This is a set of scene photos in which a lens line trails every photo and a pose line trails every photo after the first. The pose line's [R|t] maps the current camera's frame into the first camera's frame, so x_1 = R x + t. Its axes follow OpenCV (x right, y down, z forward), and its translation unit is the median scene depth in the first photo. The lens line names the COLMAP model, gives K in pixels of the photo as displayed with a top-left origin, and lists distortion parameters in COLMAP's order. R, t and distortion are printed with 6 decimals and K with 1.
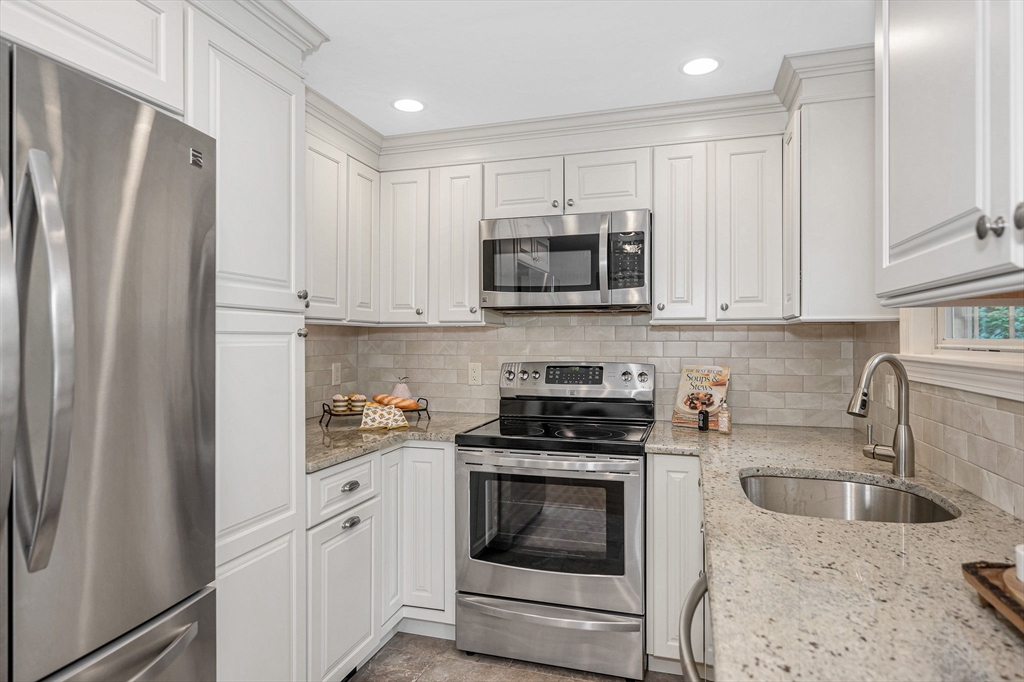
lens RADIAL K [[595.5, 0, 508.4], [0, 595.5, 337.4], [0, 0, 1]] dist [-0.001732, -0.001899]
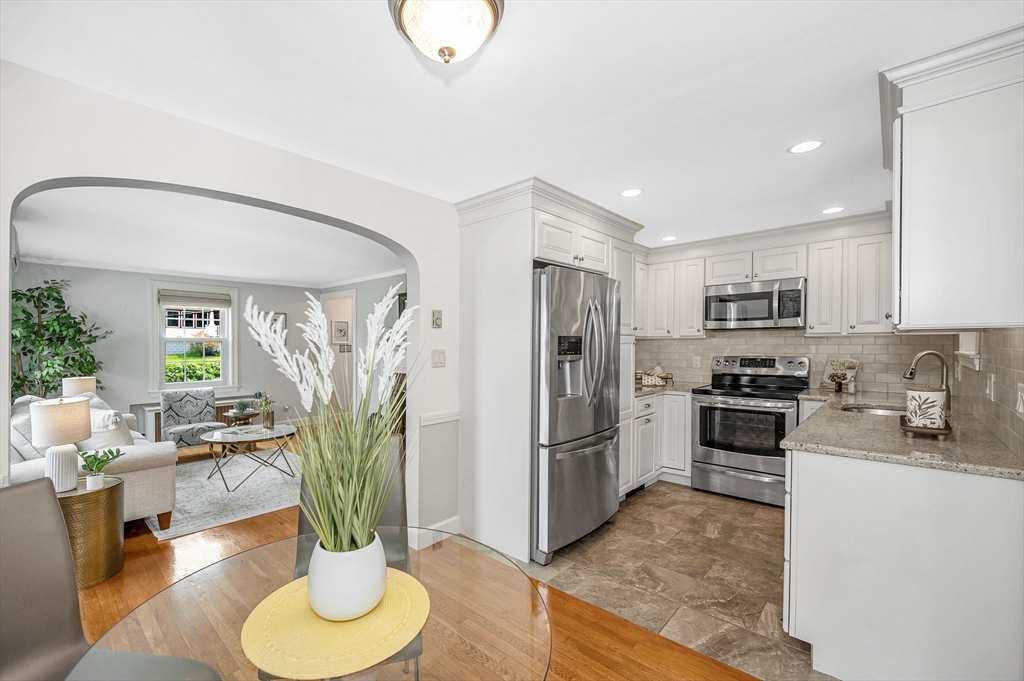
lens RADIAL K [[432.8, 0, 468.3], [0, 432.8, 356.2], [0, 0, 1]] dist [-0.011301, 0.001736]
pose [[0.887702, 0.006964, -0.460365, -0.091729], [0.008293, 0.999482, 0.031111, -0.010695], [0.460343, -0.031435, 0.887184, -0.779675]]
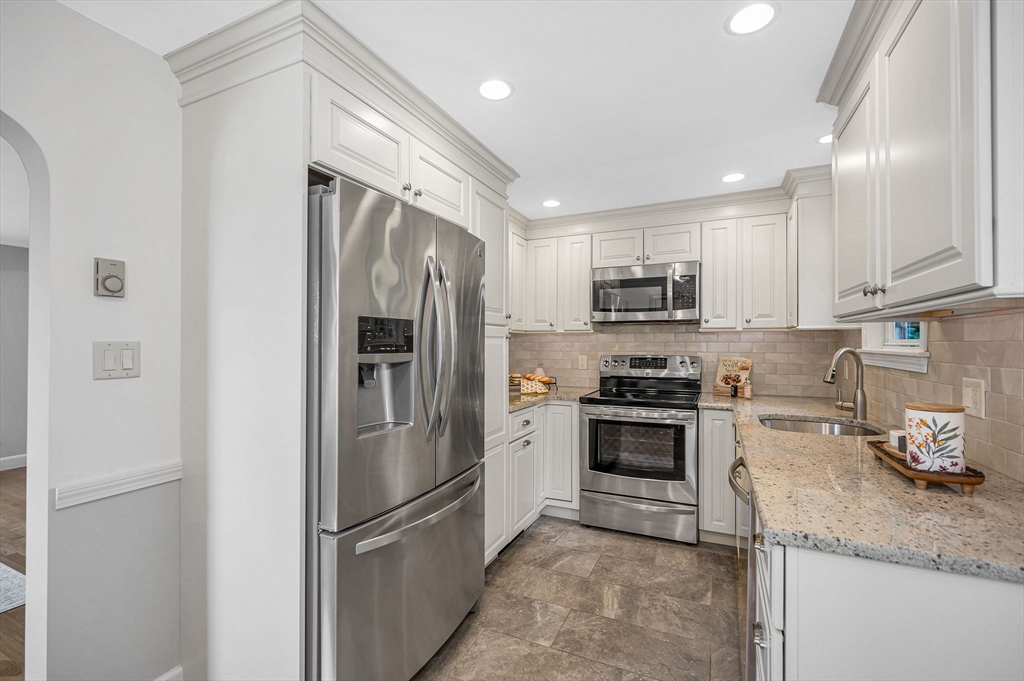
lens RADIAL K [[446.8, 0, 508.7], [0, 446.8, 342.0], [0, 0, 1]] dist [-0.003231, -0.000870]
pose [[0.990479, -0.000648, -0.137663, -0.115504], [0.000800, 0.999999, 0.001048, 0.005376], [0.137662, -0.001148, 0.990479, -0.292945]]
